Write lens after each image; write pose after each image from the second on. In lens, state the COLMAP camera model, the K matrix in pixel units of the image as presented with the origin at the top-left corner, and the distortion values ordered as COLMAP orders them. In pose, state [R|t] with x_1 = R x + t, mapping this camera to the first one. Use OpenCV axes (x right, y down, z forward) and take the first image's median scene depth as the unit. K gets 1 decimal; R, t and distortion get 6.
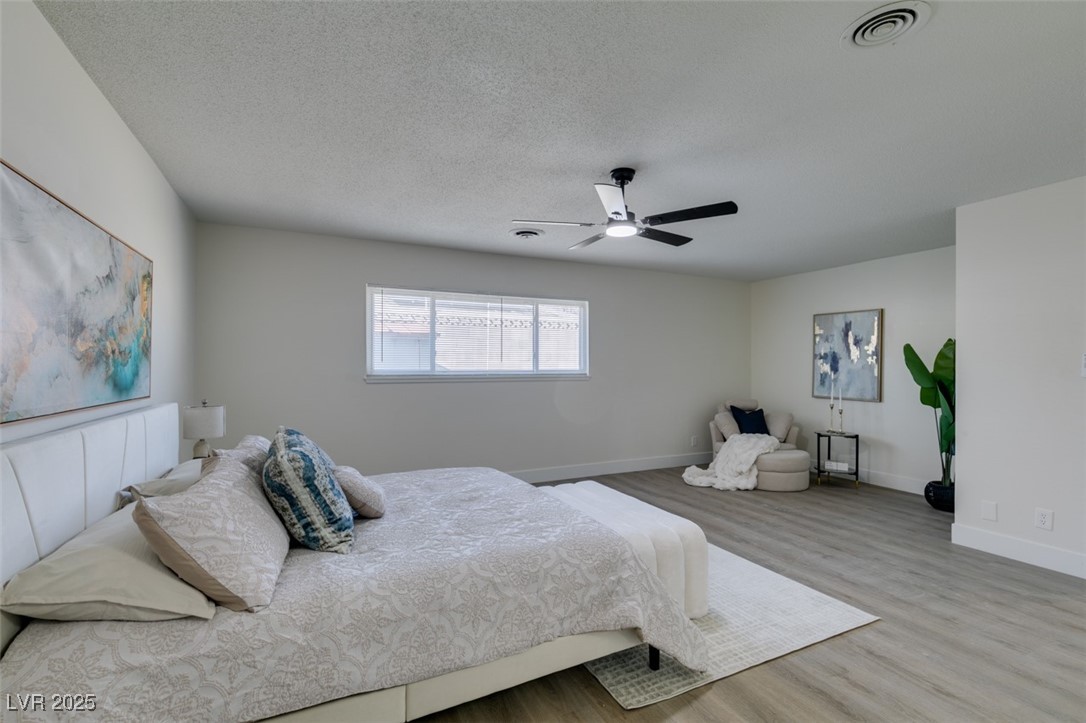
lens RADIAL K [[484.8, 0, 541.1], [0, 484.8, 366.0], [0, 0, 1]] dist [0.004572, -0.000662]
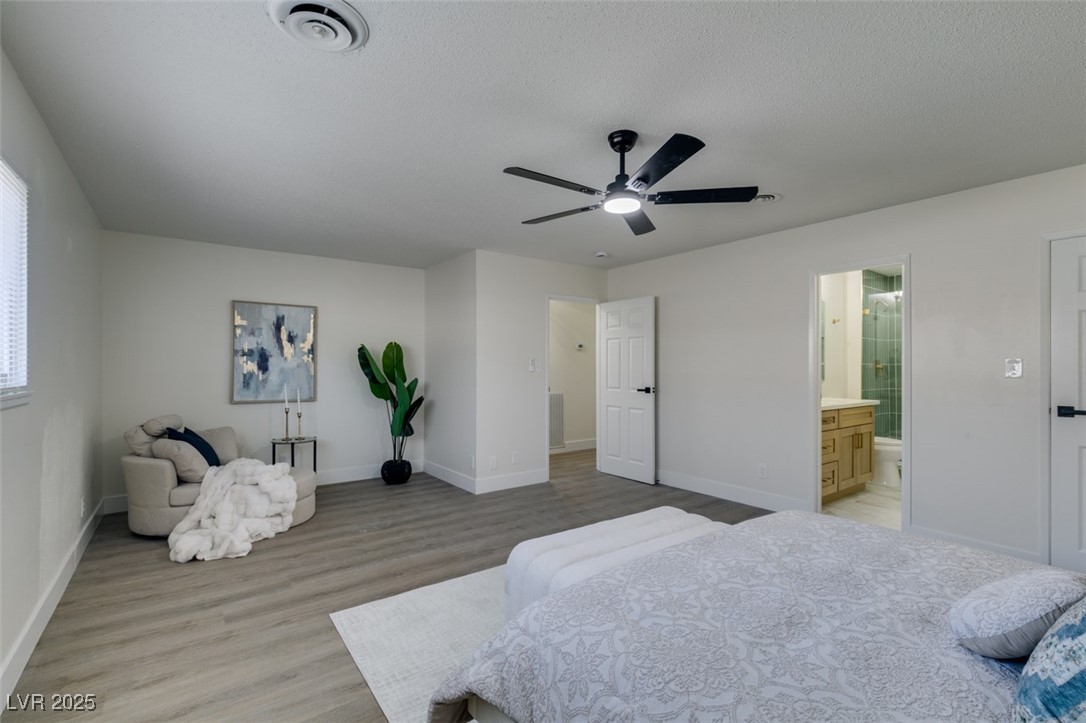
lens RADIAL K [[484.8, 0, 541.1], [0, 484.8, 366.0], [0, 0, 1]] dist [0.004572, -0.000662]
pose [[-0.180649, -0.002083, 0.983545, -0.341768], [-0.001034, 0.999998, 0.001928, 0.000356], [-0.983547, -0.000669, -0.180651, 0.698416]]
